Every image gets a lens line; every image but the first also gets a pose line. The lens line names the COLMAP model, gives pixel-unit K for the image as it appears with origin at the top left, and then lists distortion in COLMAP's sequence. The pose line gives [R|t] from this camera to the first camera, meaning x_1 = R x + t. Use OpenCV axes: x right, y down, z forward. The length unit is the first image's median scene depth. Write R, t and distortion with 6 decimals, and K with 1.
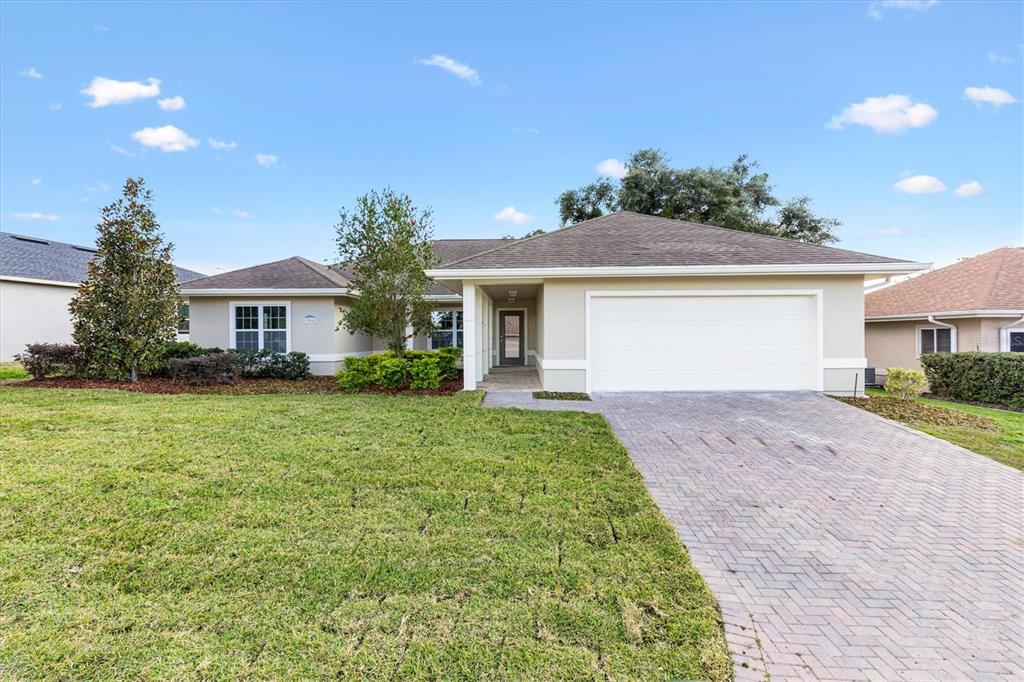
lens RADIAL K [[465.9, 0, 513.0], [0, 465.9, 332.6], [0, 0, 1]] dist [0.000453, 0.000084]
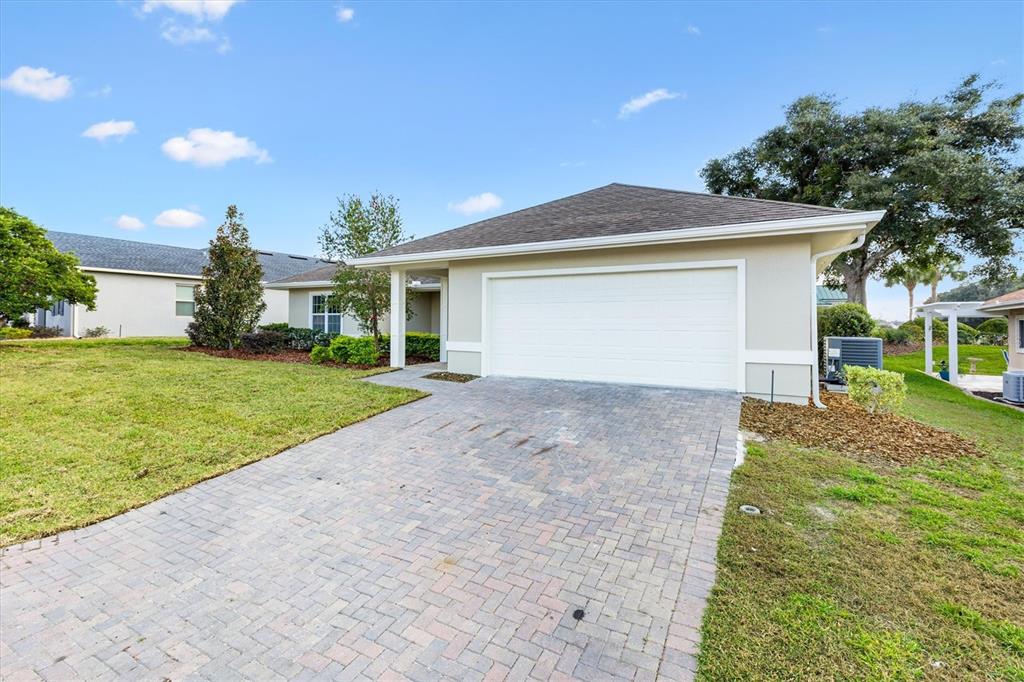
lens RADIAL K [[471.8, 0, 511.7], [0, 471.8, 318.6], [0, 0, 1]] dist [-0.000775, 0.000214]
pose [[0.891440, 0.005771, -0.453102, 0.508940], [-0.010135, 0.999923, -0.007203, 0.010961], [0.453025, 0.011014, 0.891430, 0.103365]]
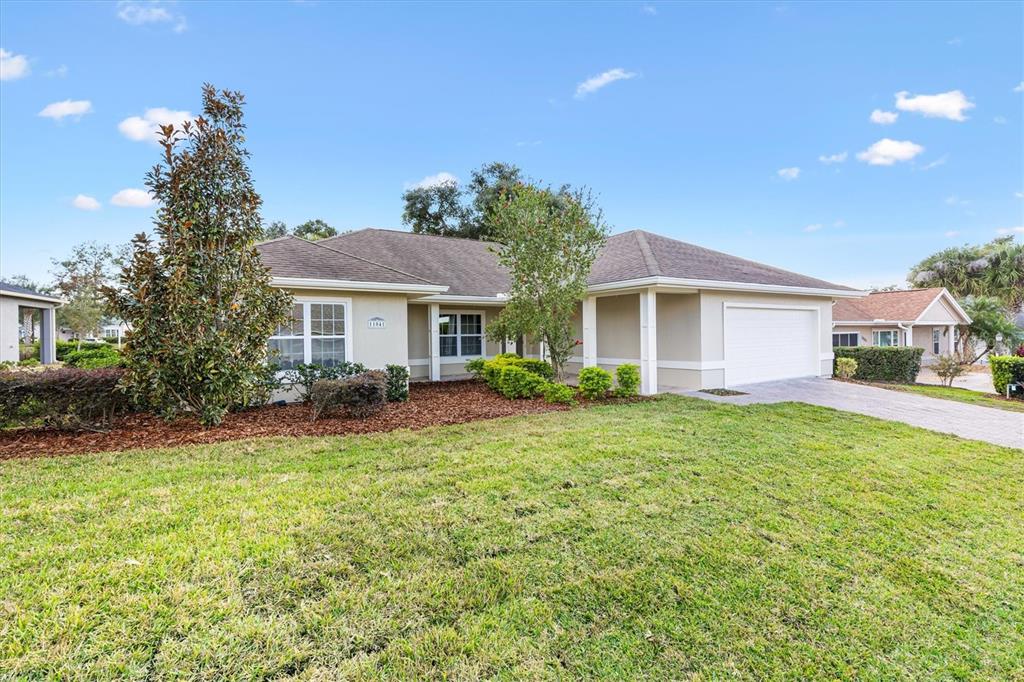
lens RADIAL K [[465.9, 0, 513.0], [0, 465.9, 332.6], [0, 0, 1]] dist [0.000453, 0.000084]
pose [[0.833822, -0.004038, 0.552019, -0.720720], [0.005594, 0.999984, -0.001134, -0.010544], [-0.552005, 0.004034, 0.833831, 0.241686]]
